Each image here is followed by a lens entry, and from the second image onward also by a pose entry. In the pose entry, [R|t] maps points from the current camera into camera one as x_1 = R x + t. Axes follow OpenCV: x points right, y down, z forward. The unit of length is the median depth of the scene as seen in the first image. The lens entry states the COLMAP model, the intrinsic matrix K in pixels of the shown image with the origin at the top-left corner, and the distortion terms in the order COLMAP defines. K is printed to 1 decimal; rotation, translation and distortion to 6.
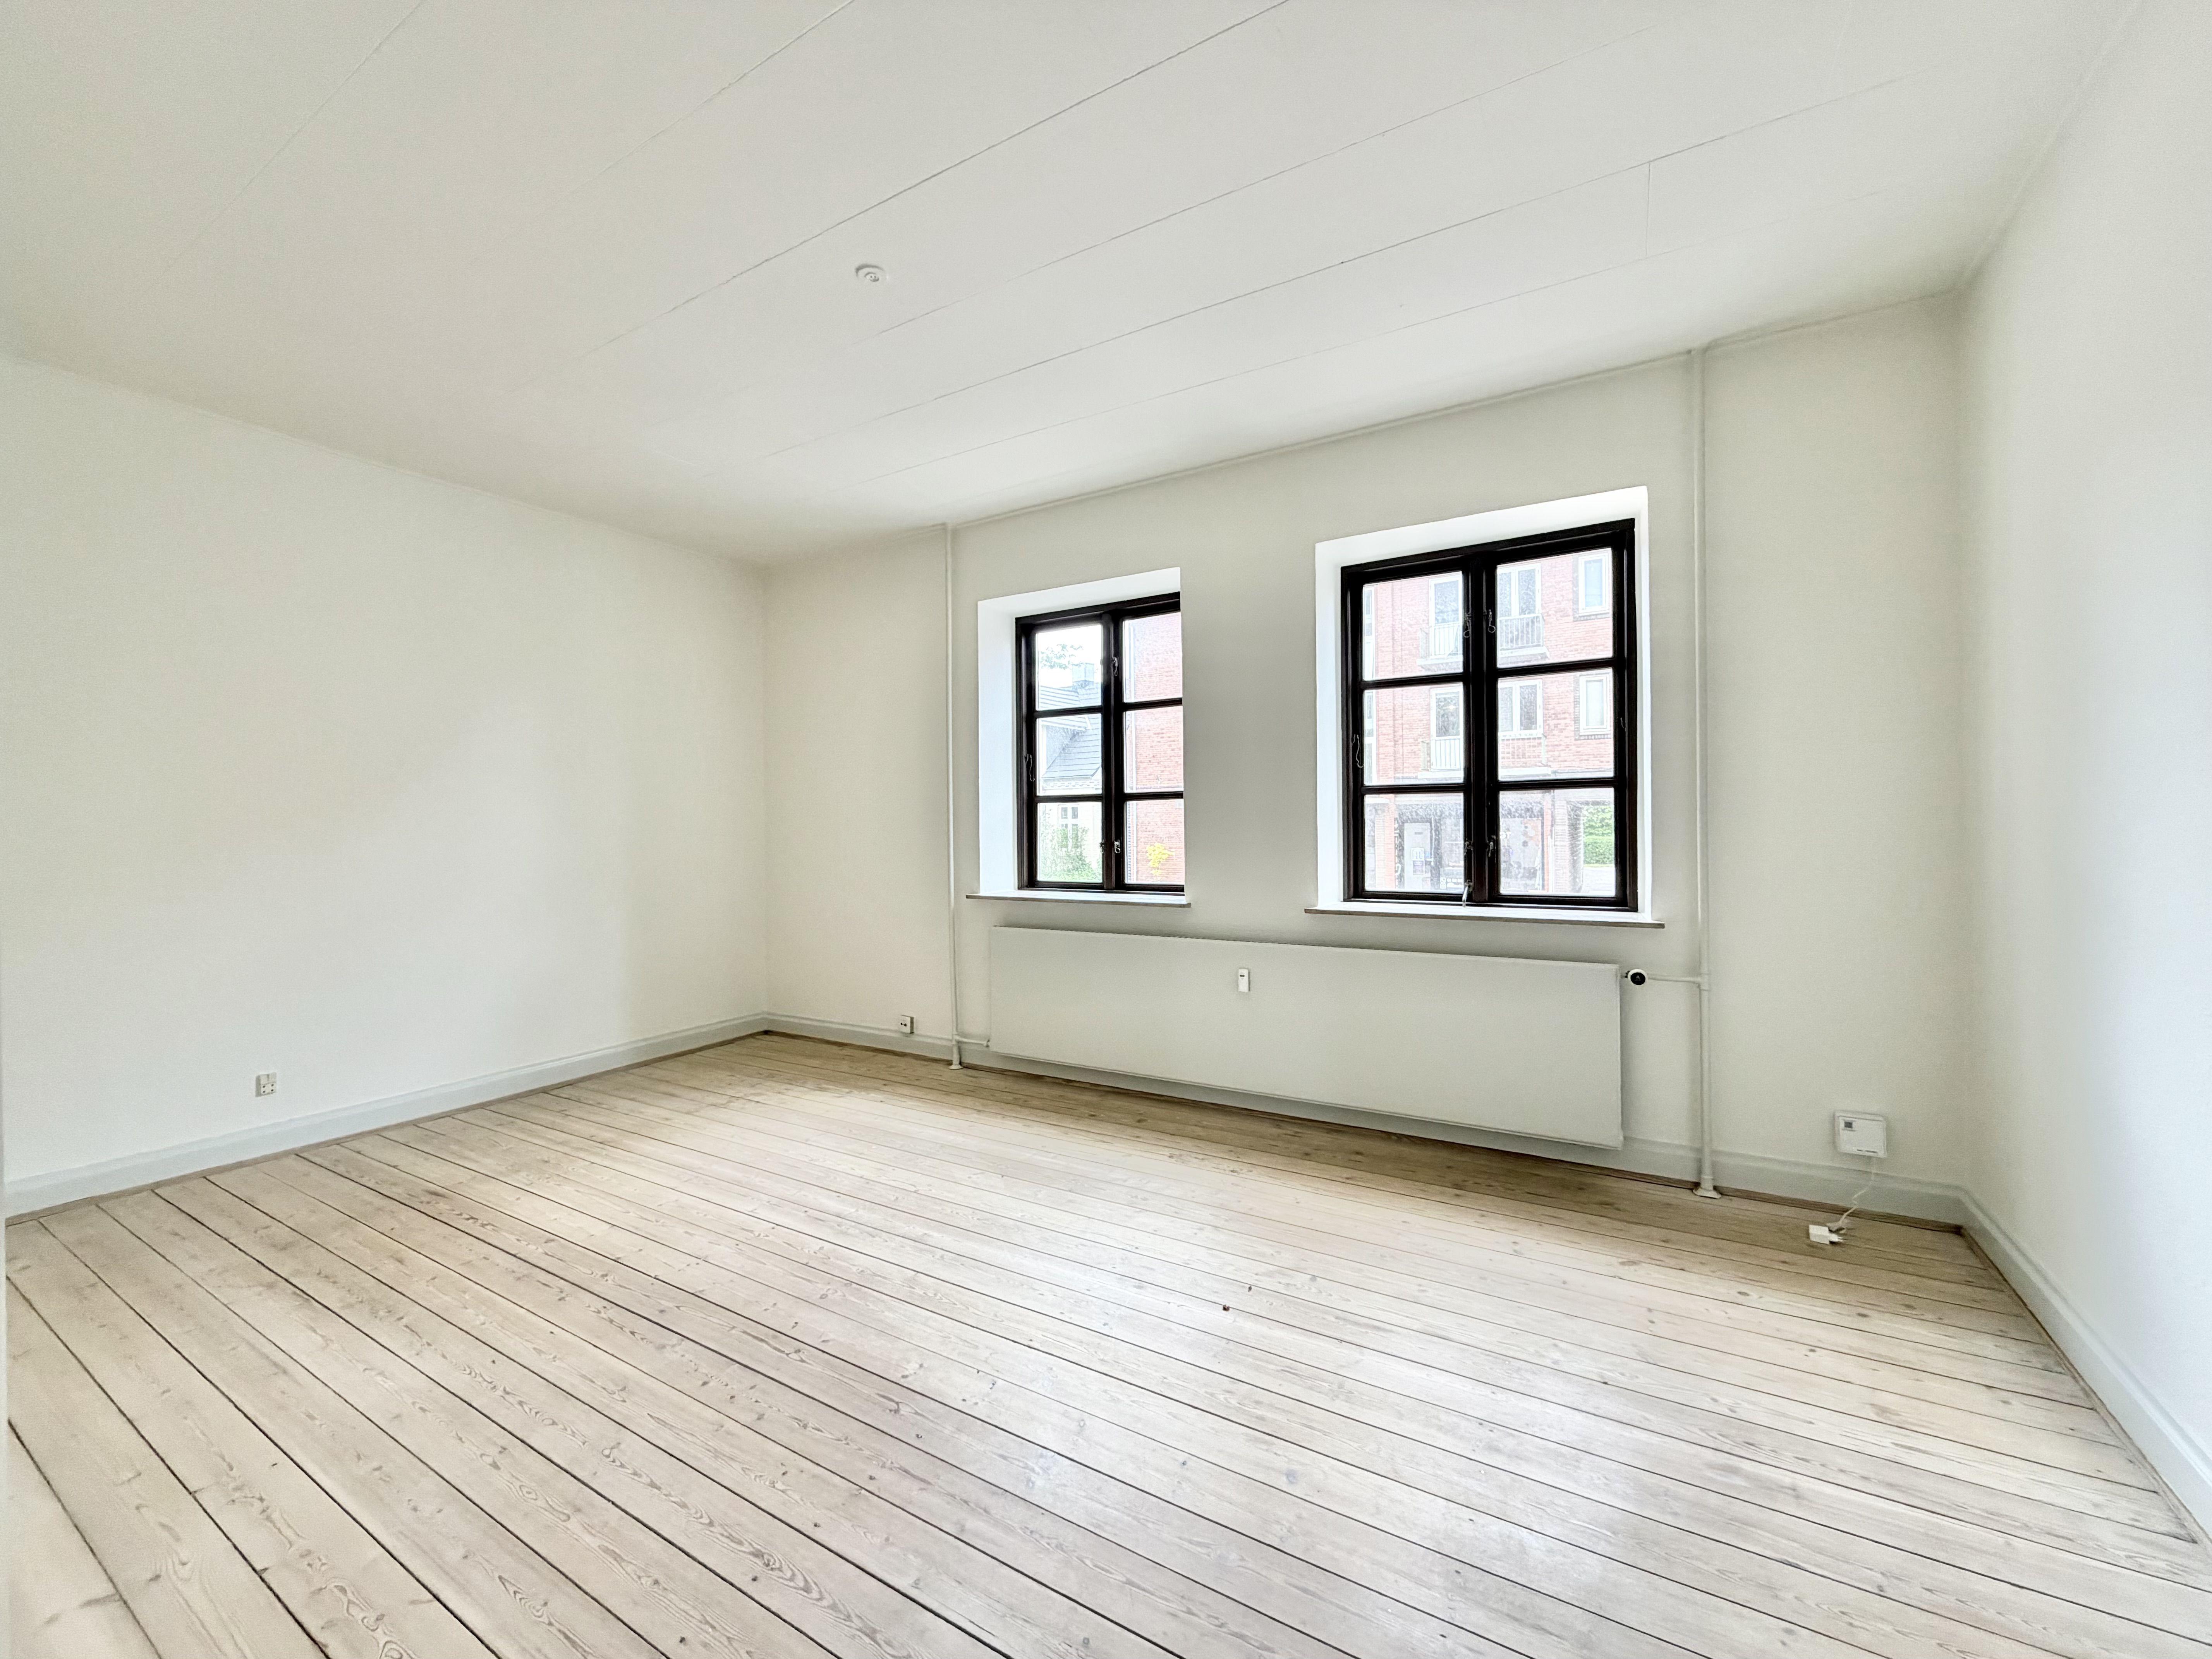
lens RADIAL K [[889.7, 0, 1104.7], [0, 889.7, 831.9], [0, 0, 1]] dist [0.001677, 0.000034]
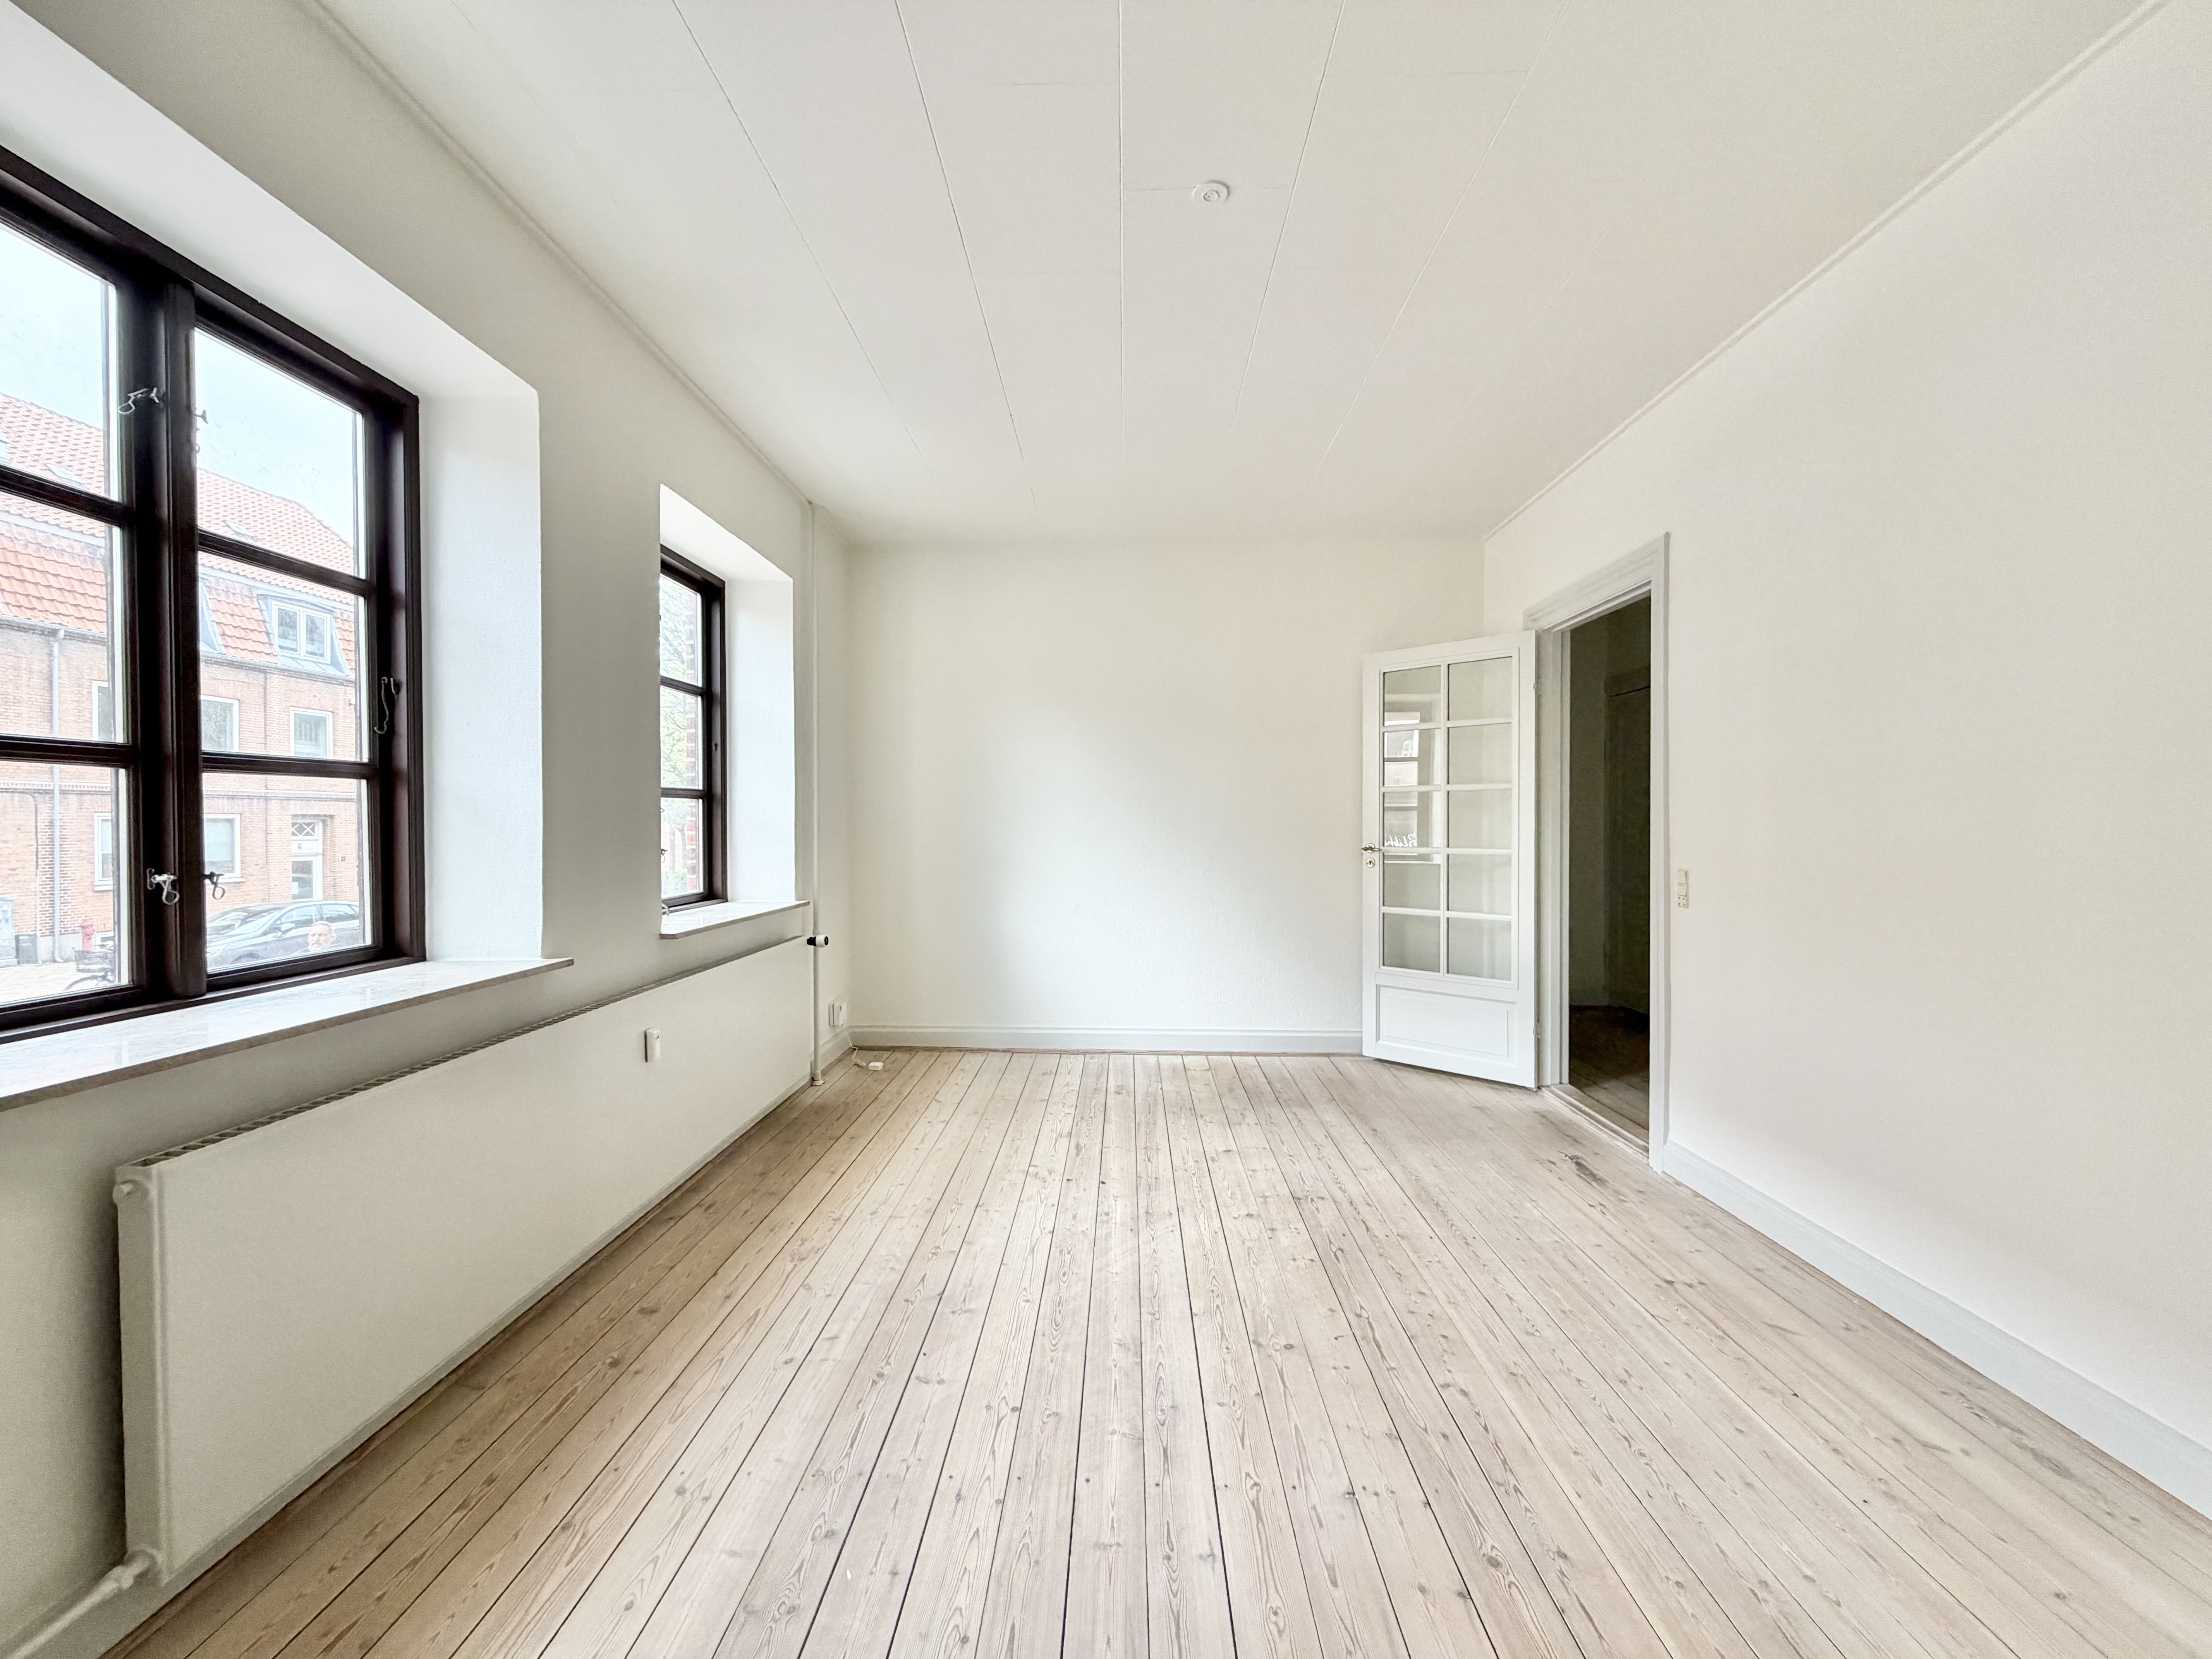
lens RADIAL K [[889.7, 0, 1106.0], [0, 889.7, 822.9], [0, 0, 1]] dist [0.001677, 0.000034]
pose [[-0.492917, 0.010277, 0.870016, -0.776082], [0.013019, 0.999905, -0.004436, -0.005041], [-0.869979, 0.009140, -0.493004, 1.225078]]
